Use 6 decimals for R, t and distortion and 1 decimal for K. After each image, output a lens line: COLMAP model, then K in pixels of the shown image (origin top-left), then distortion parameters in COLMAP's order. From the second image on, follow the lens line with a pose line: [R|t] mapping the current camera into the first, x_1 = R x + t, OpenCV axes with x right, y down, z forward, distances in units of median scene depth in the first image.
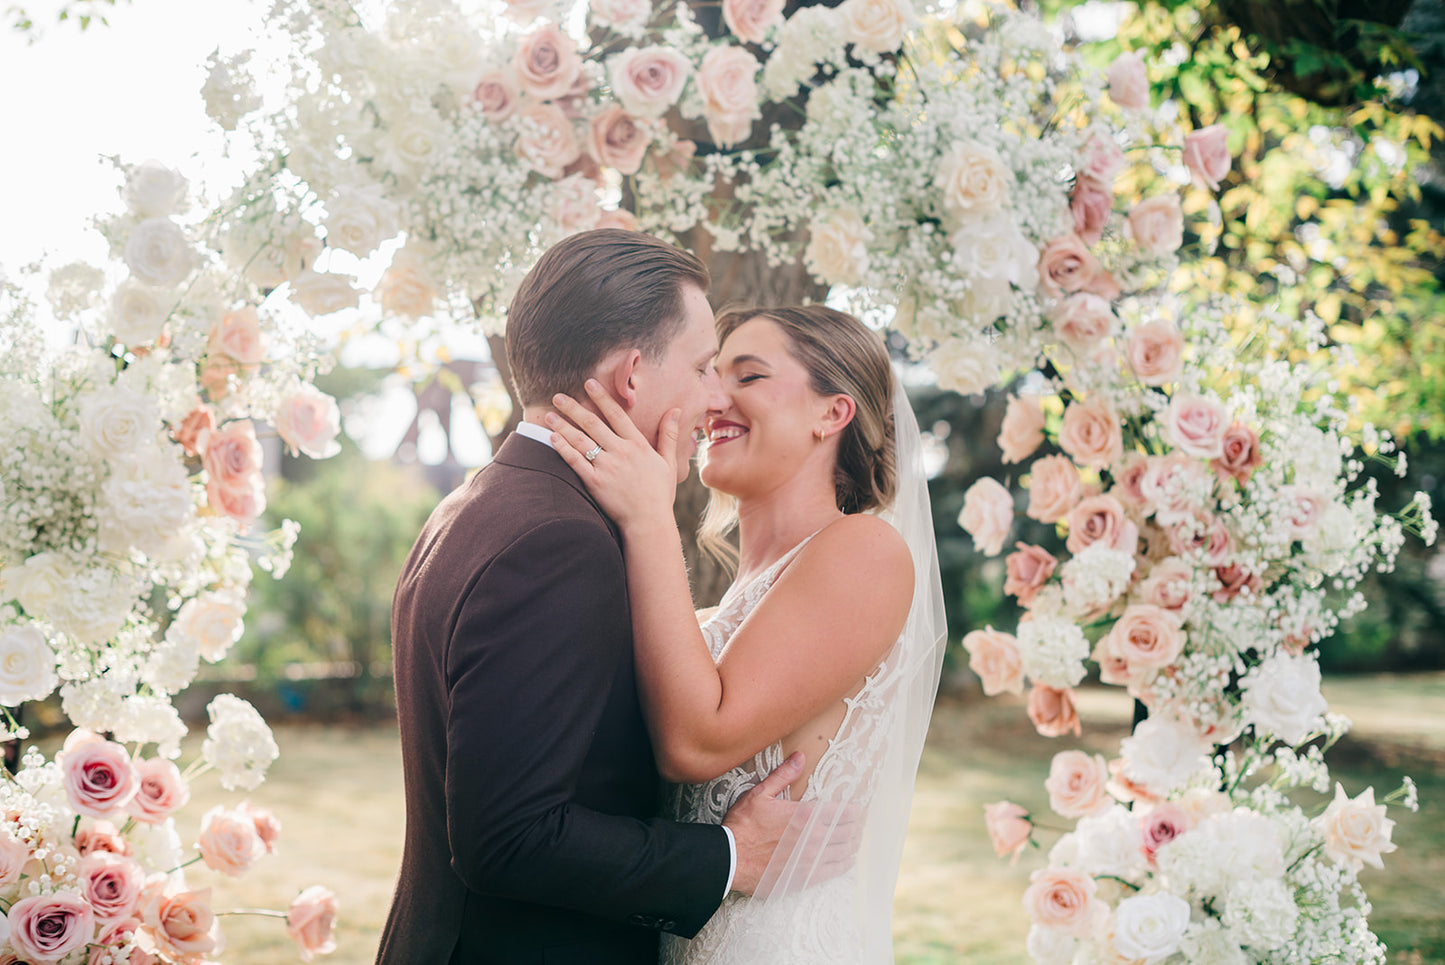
lens RADIAL K [[2105.1, 0, 730.0], [0, 2105.1, 495.6], [0, 0, 1]] dist [-0.154527, 0.169305]
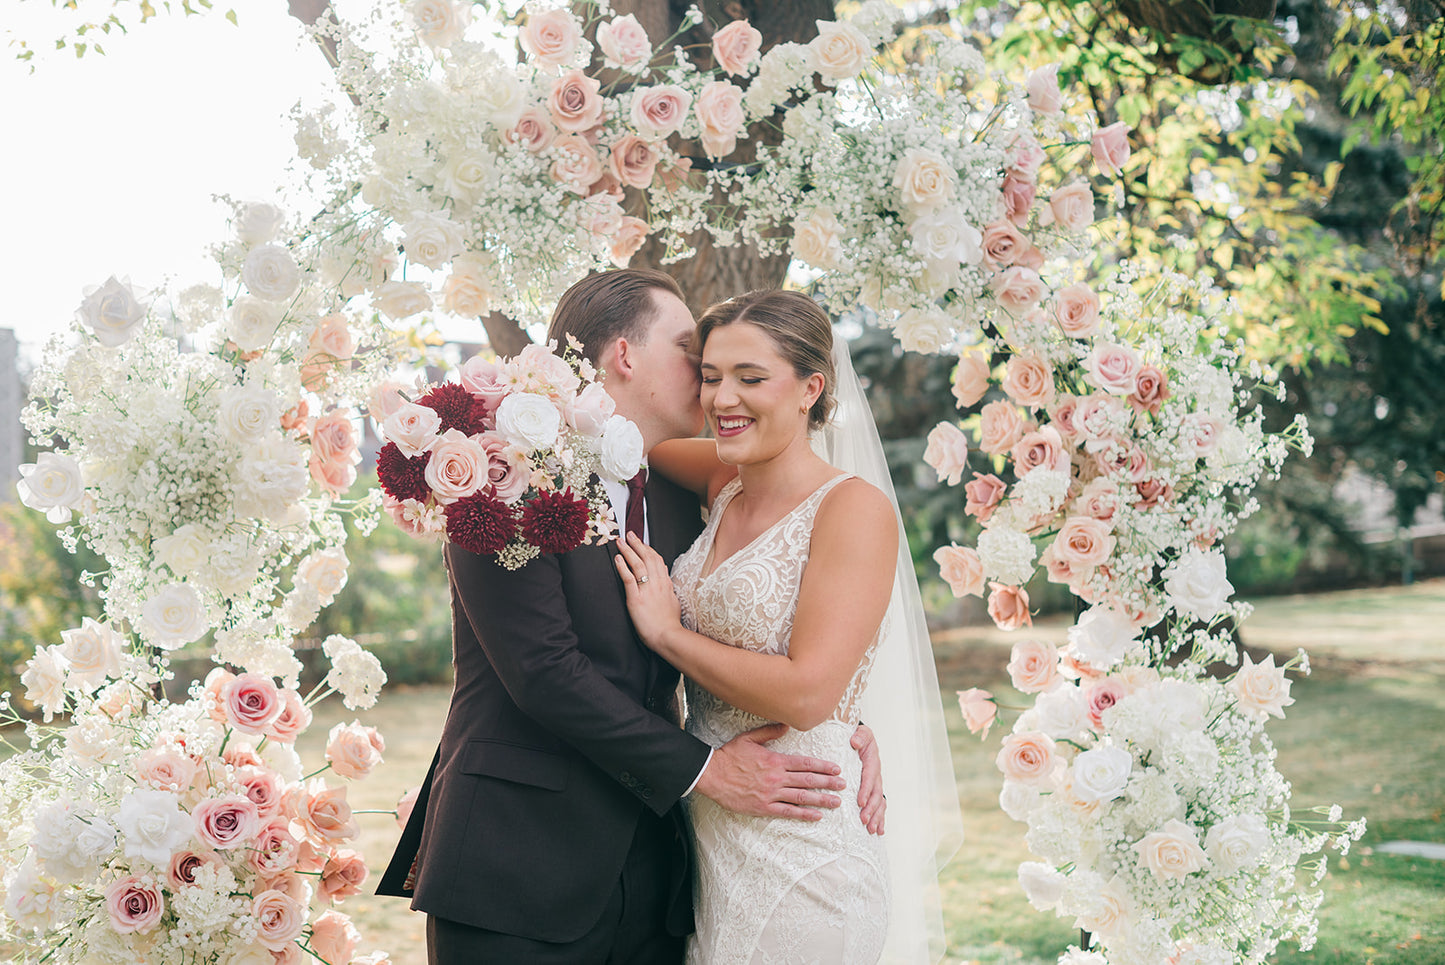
lens RADIAL K [[2105.1, 0, 730.0], [0, 2105.1, 495.6], [0, 0, 1]] dist [-0.154527, 0.169305]
pose [[0.997636, -0.056239, 0.039483, -0.055750], [0.055542, 0.998284, 0.018532, 0.005424], [-0.040457, -0.016296, 0.999048, -0.225020]]
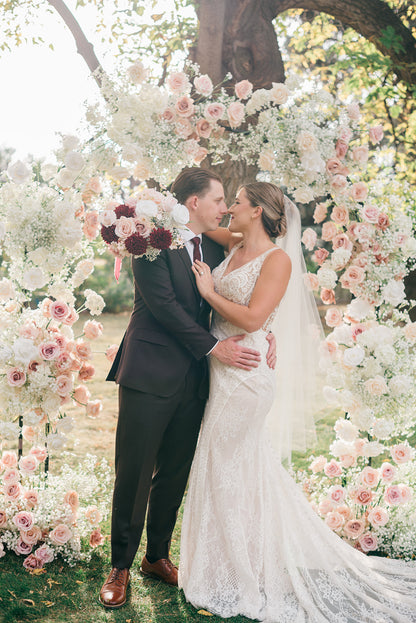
lens RADIAL K [[907.6, 0, 208.0], [0, 907.6, 311.5], [0, 0, 1]] dist [-0.154527, 0.169305]
pose [[0.999914, 0.010613, 0.007730, -0.054424], [-0.011303, 0.995356, 0.095594, -0.012384], [-0.006679, -0.095673, 0.995390, -0.494401]]
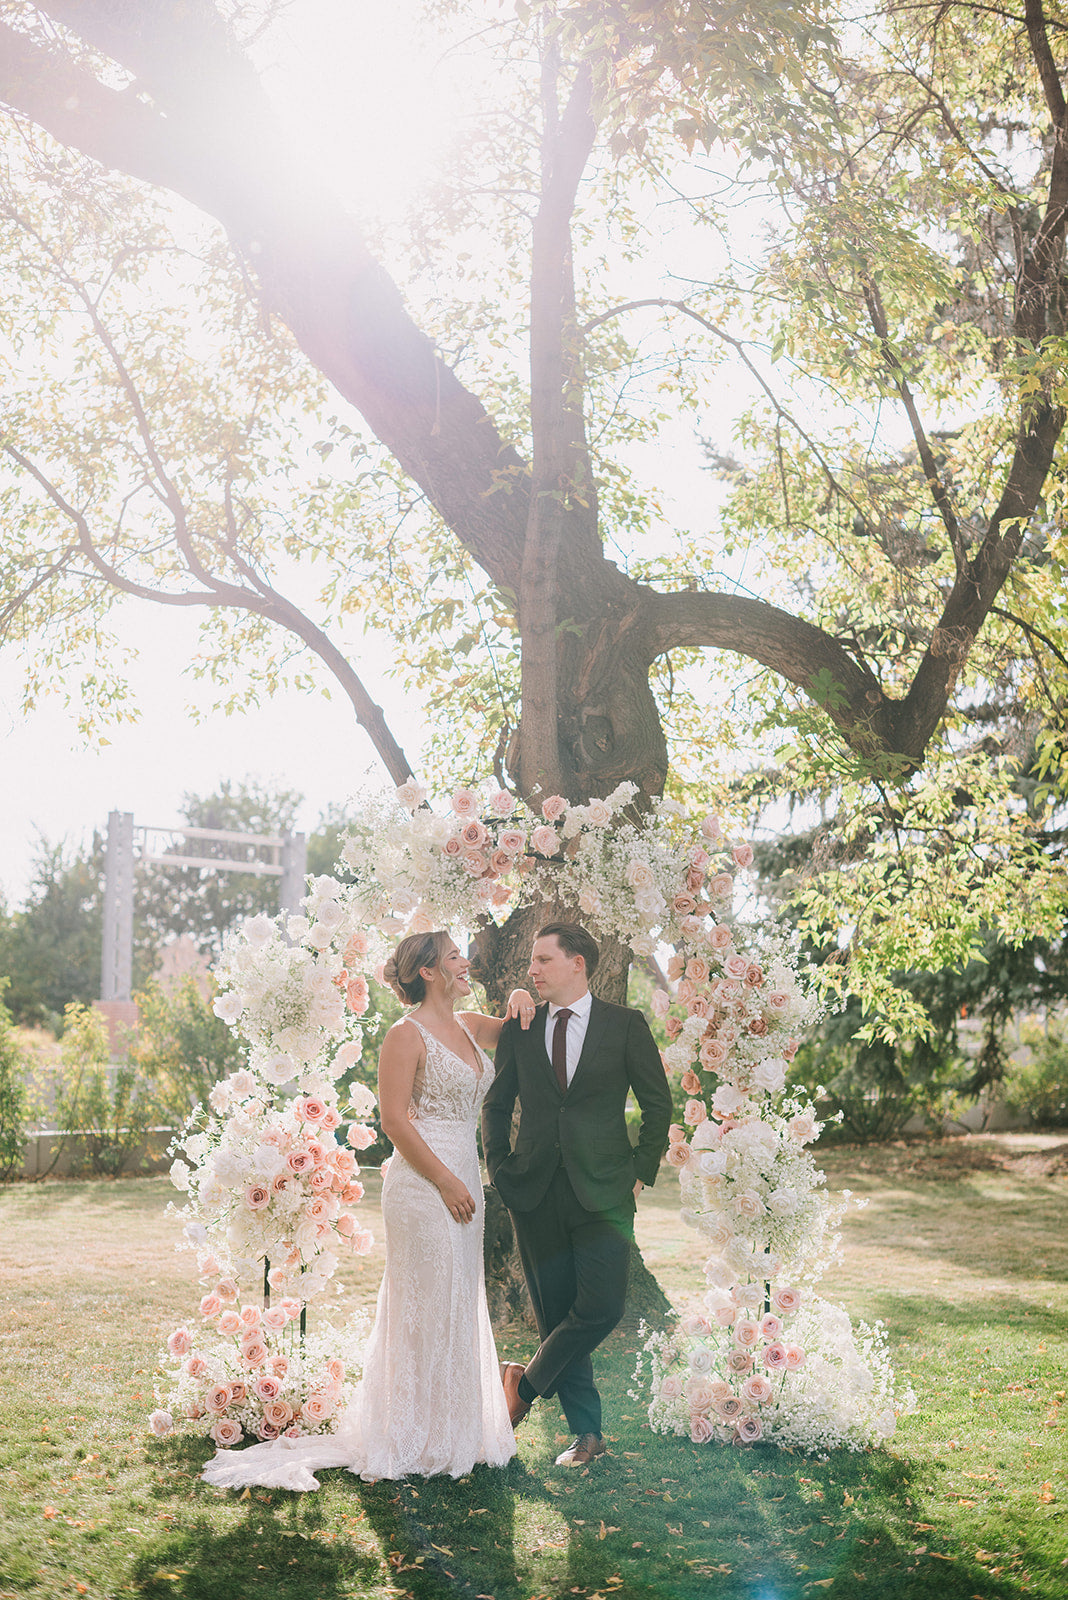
lens RADIAL K [[2331.0, 0, 534.0], [0, 2331.0, 800.0], [0, 0, 1]] dist [-0.154527, 0.169305]
pose [[0.993820, -0.030693, -0.106676, 0.289072], [0.023404, 0.997347, -0.068928, -0.046807], [0.108509, 0.066005, 0.991902, -1.815676]]
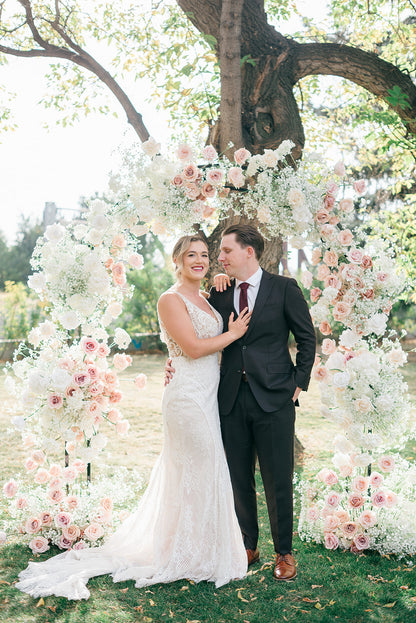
lens RADIAL K [[907.6, 0, 208.0], [0, 907.6, 311.5], [0, 0, 1]] dist [-0.154527, 0.169305]
pose [[0.991963, -0.017579, -0.125299, 0.159810], [0.024157, 0.998398, 0.051173, -0.023381], [0.124199, -0.053789, 0.990798, -0.754678]]
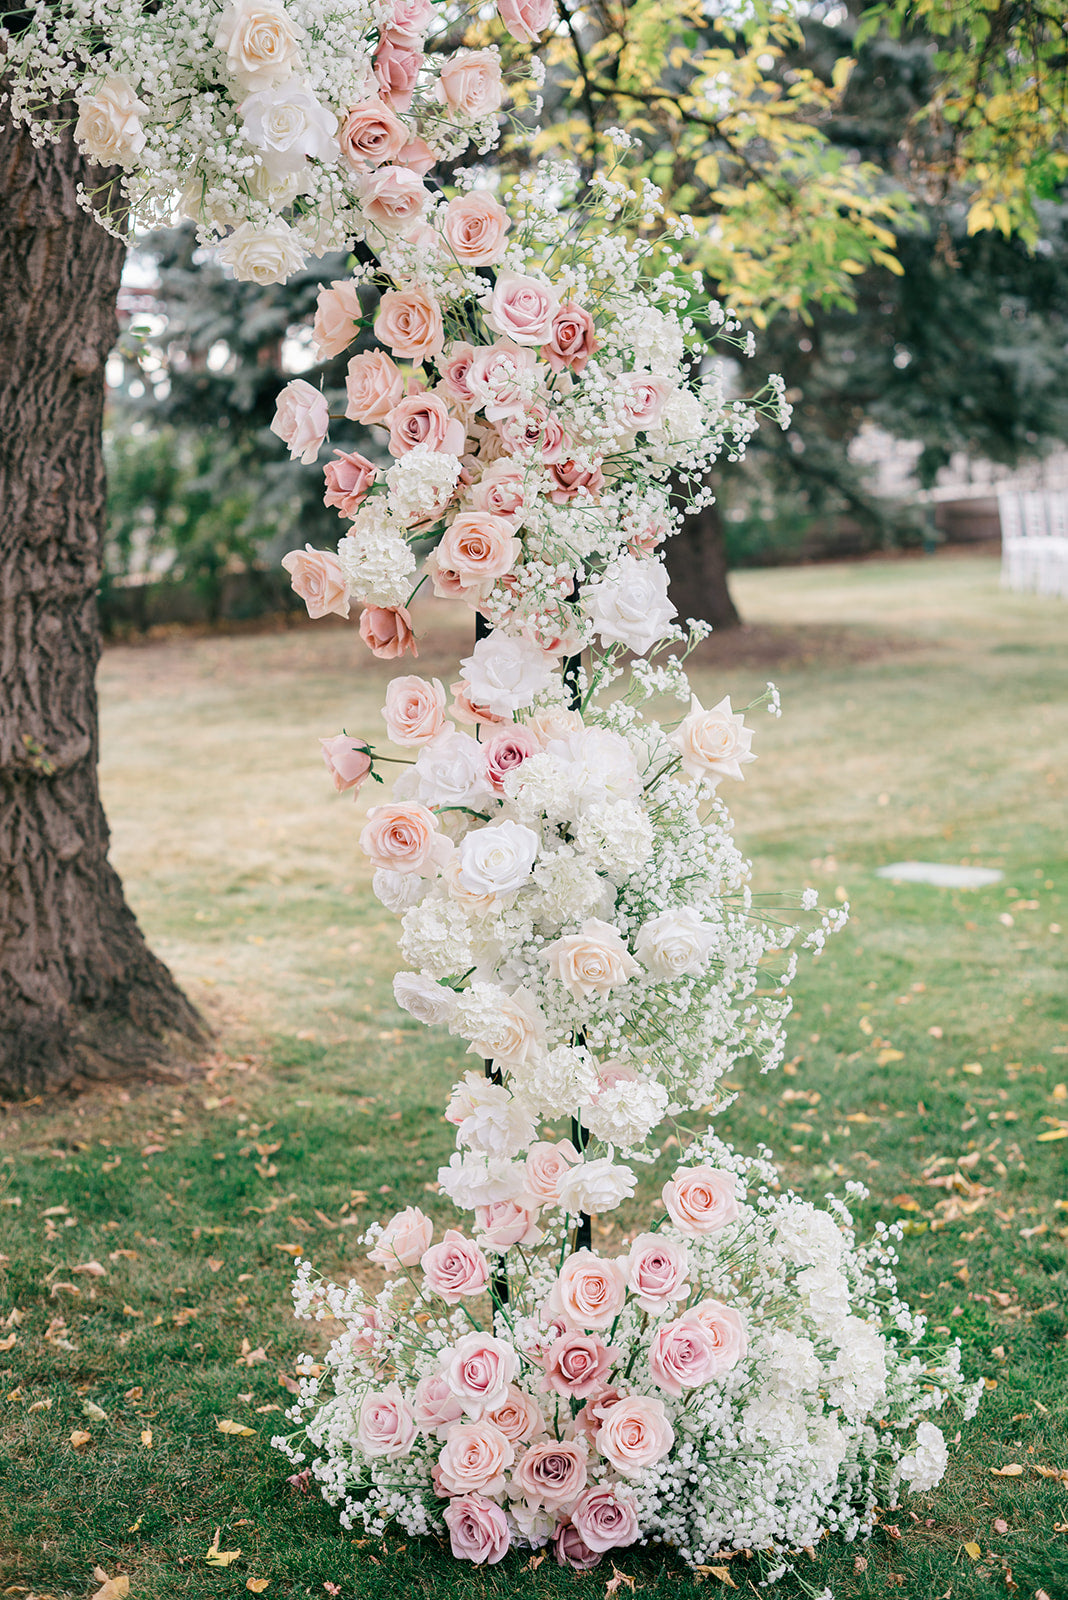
lens RADIAL K [[2331.0, 0, 534.0], [0, 2331.0, 800.0], [0, 0, 1]] dist [-0.154527, 0.169305]
pose [[0.981426, -0.075185, 0.176492, 0.035077], [0.043721, 0.983450, 0.175824, -0.000852], [-0.186791, -0.164842, 0.968471, -0.006214]]
